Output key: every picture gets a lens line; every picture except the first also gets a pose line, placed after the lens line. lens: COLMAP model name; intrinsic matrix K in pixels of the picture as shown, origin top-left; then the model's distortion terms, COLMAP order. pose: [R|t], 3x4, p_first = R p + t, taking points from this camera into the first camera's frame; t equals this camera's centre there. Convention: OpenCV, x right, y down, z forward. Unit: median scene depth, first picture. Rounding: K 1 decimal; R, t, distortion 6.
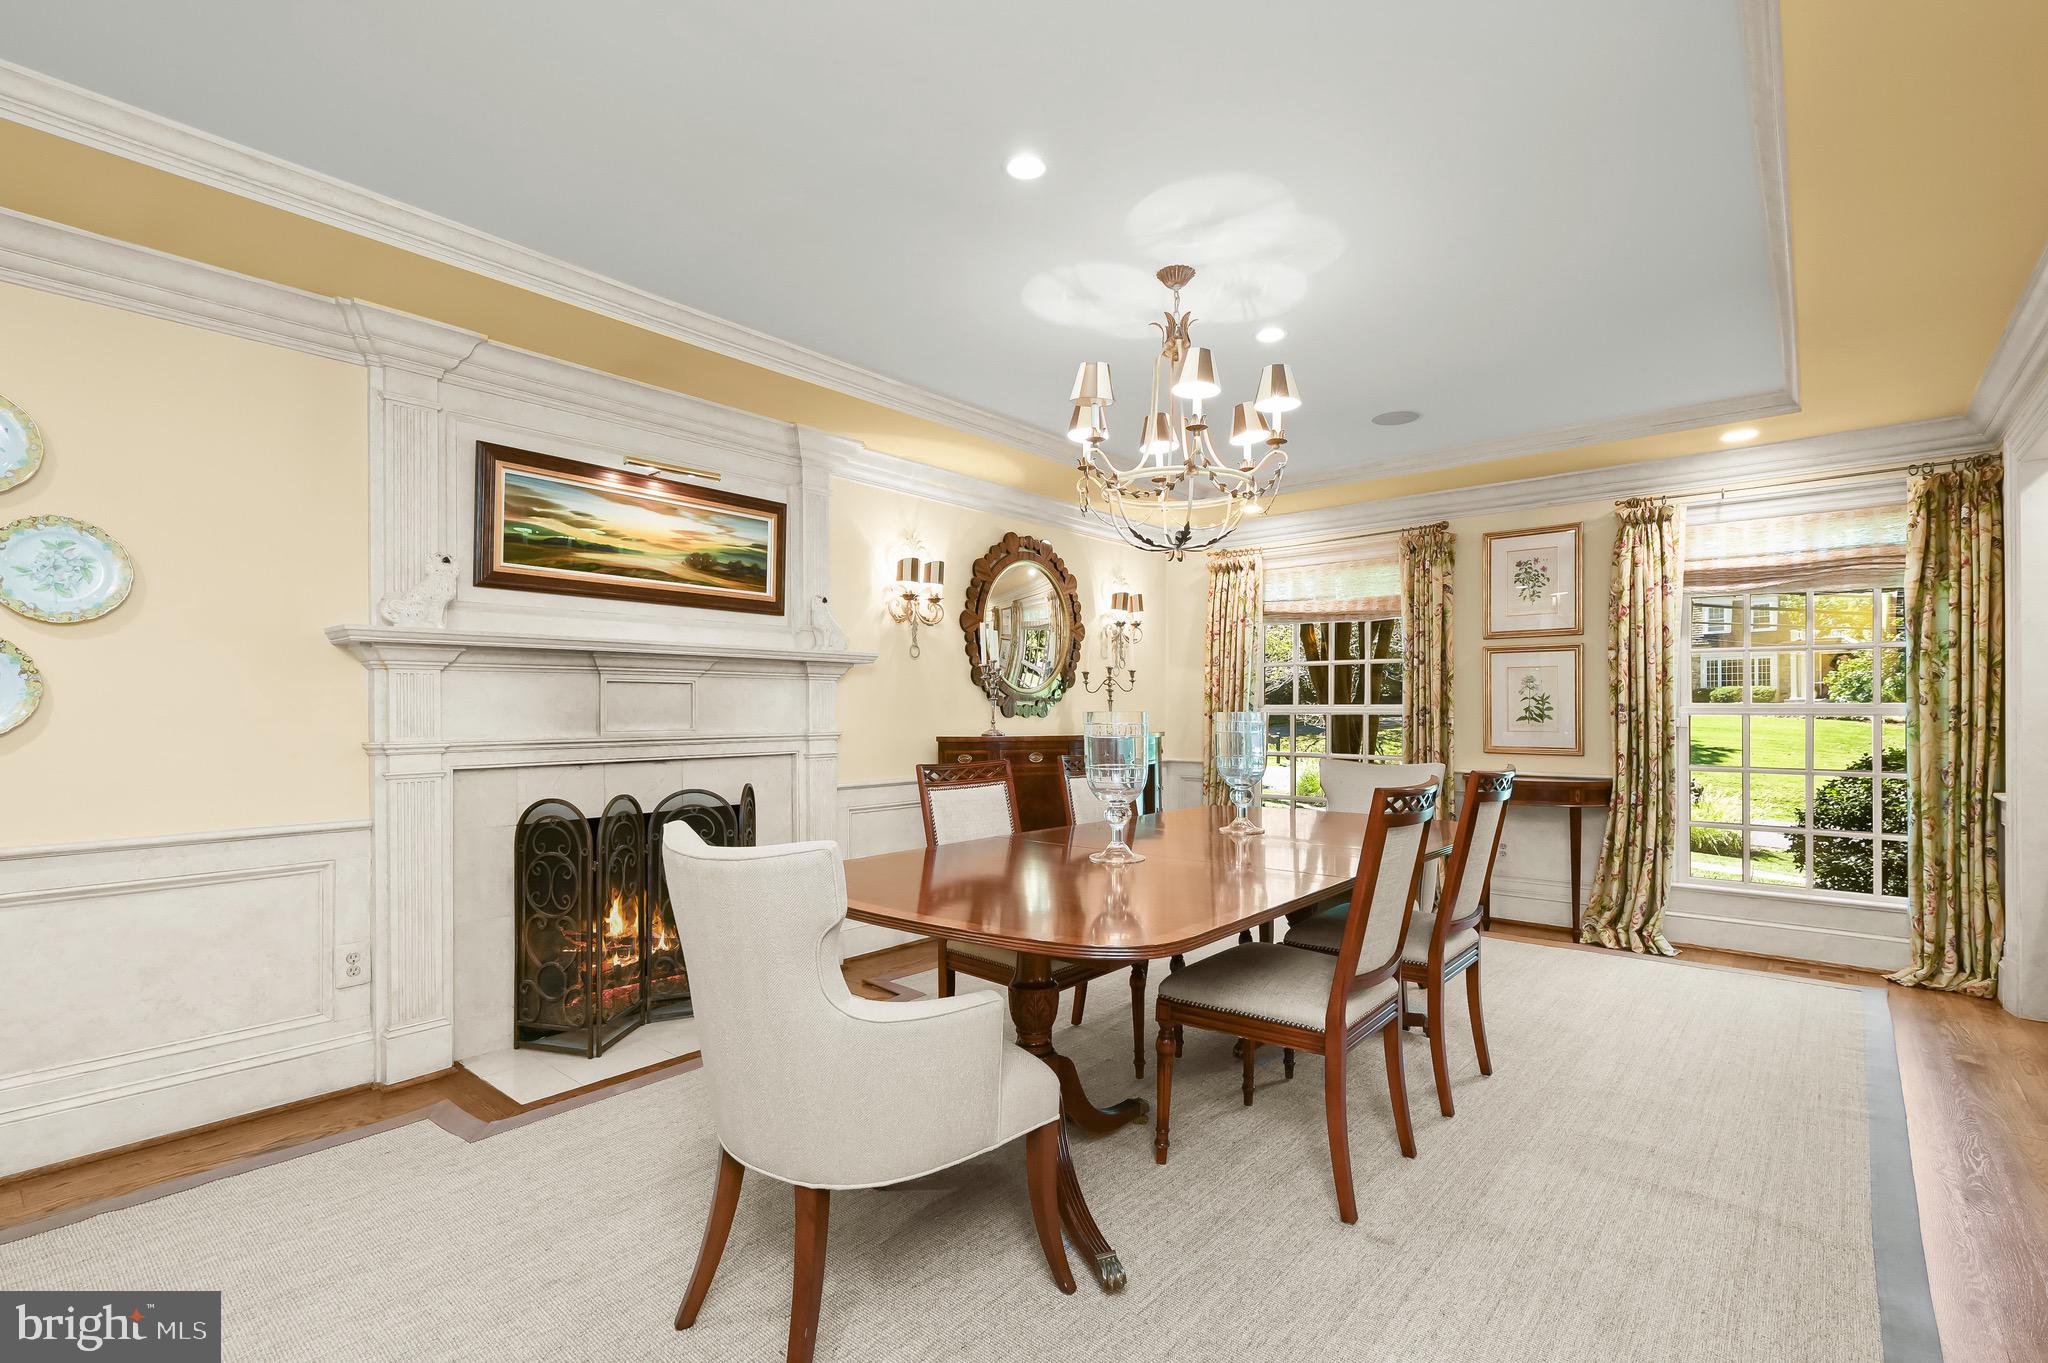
lens RADIAL K [[927.5, 0, 1024.7], [0, 927.5, 701.2], [0, 0, 1]] dist [0.001037, 0.000139]
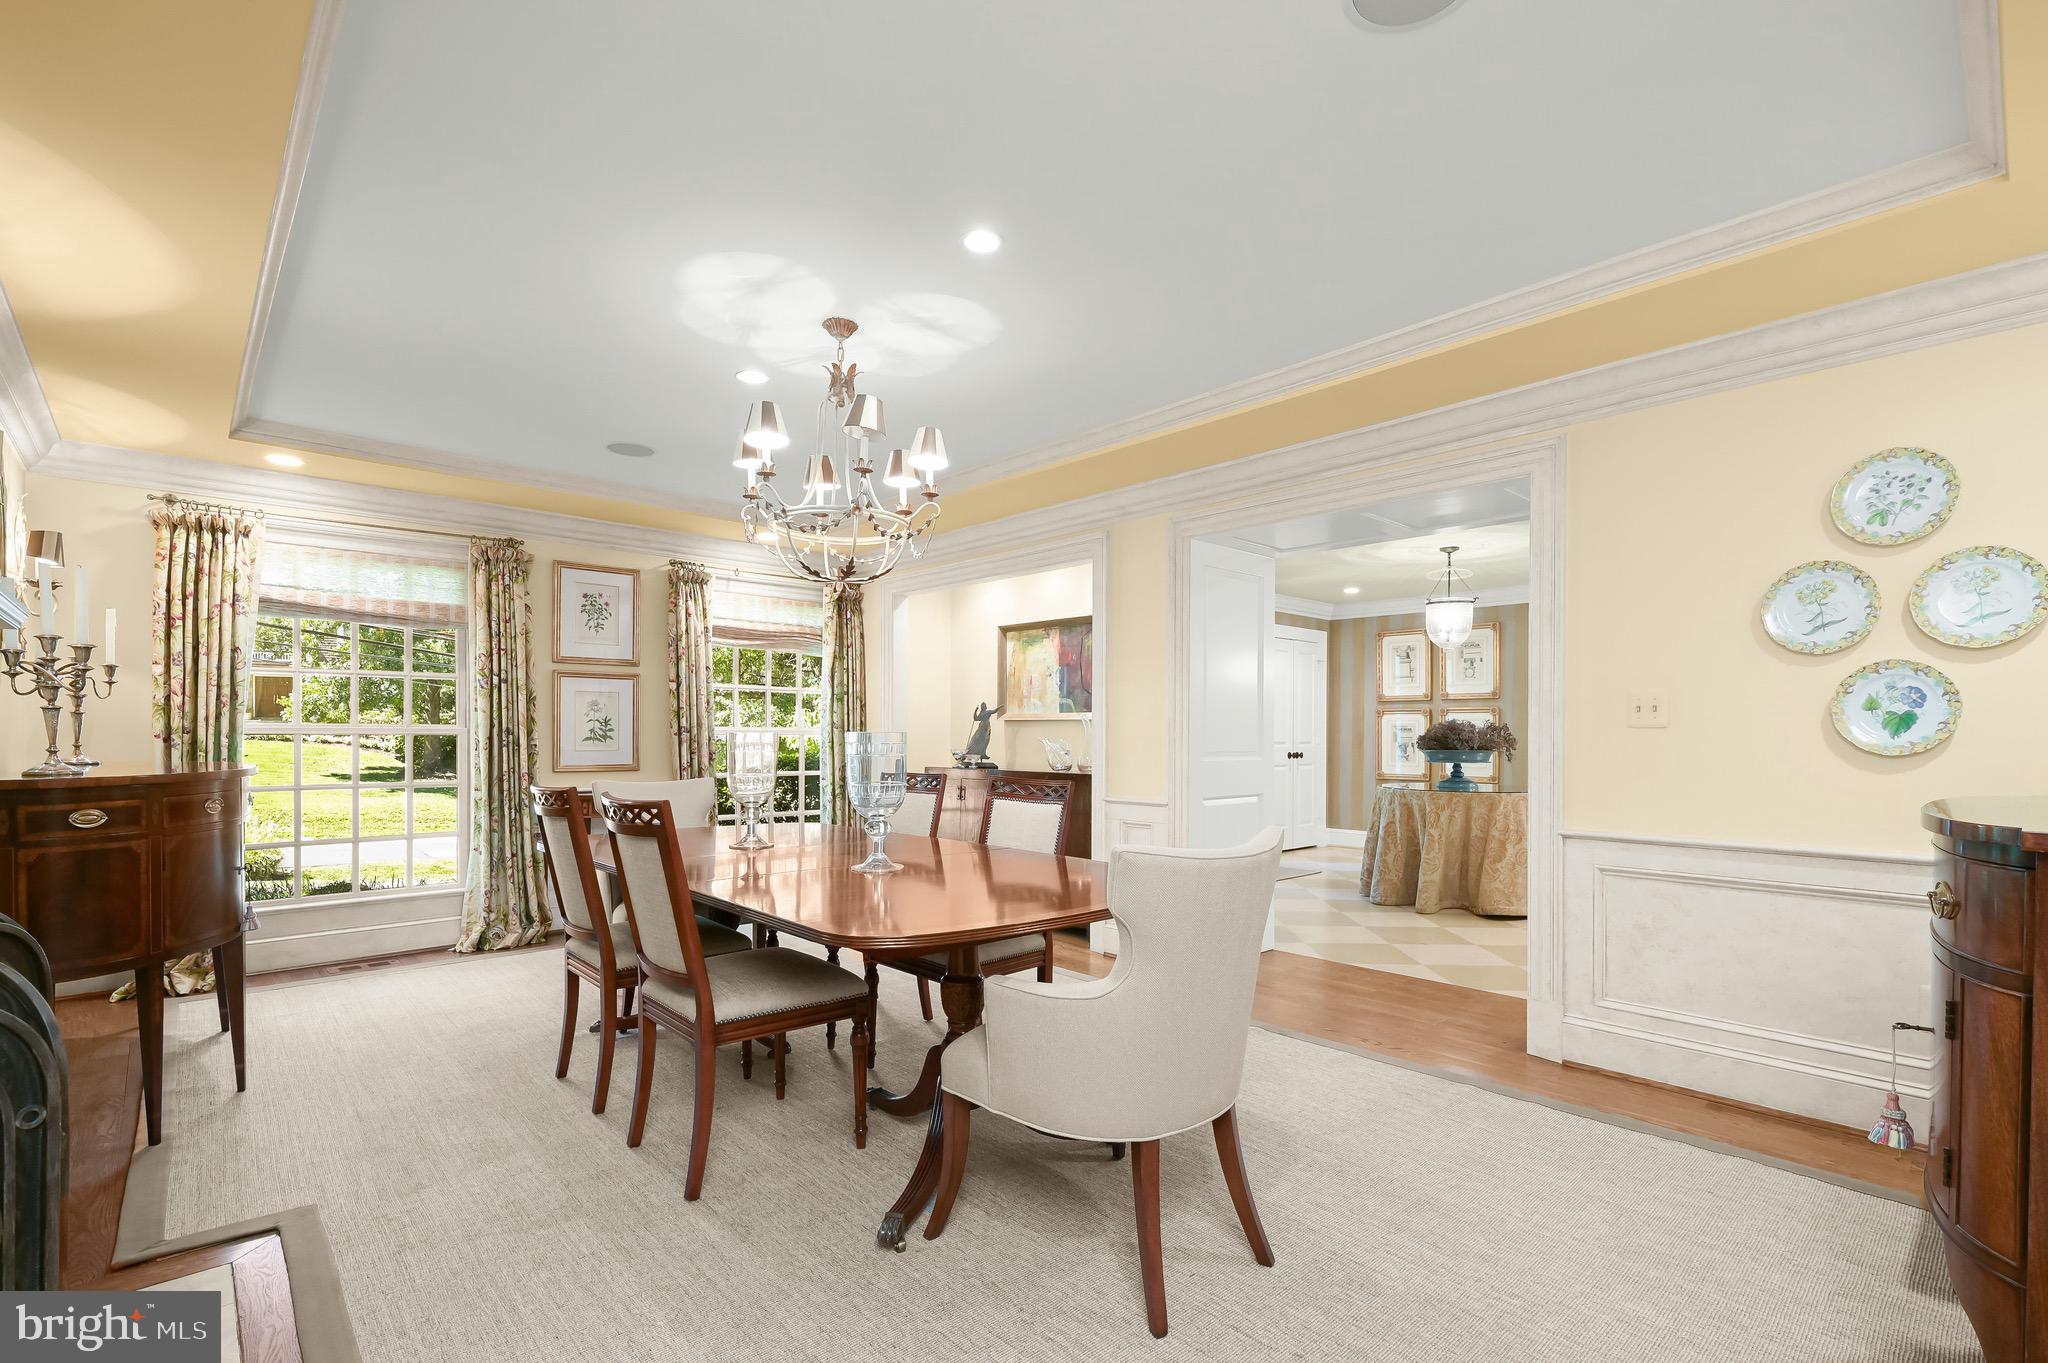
lens RADIAL K [[930.5, 0, 1020.7], [0, 930.5, 743.2], [0, 0, 1]] dist [-0.002152, -0.000286]
pose [[0.132677, -0.012994, 0.991074, -0.484740], [-0.015950, 0.999757, 0.015243, -0.000937], [-0.991031, -0.017830, 0.132438, 0.358703]]
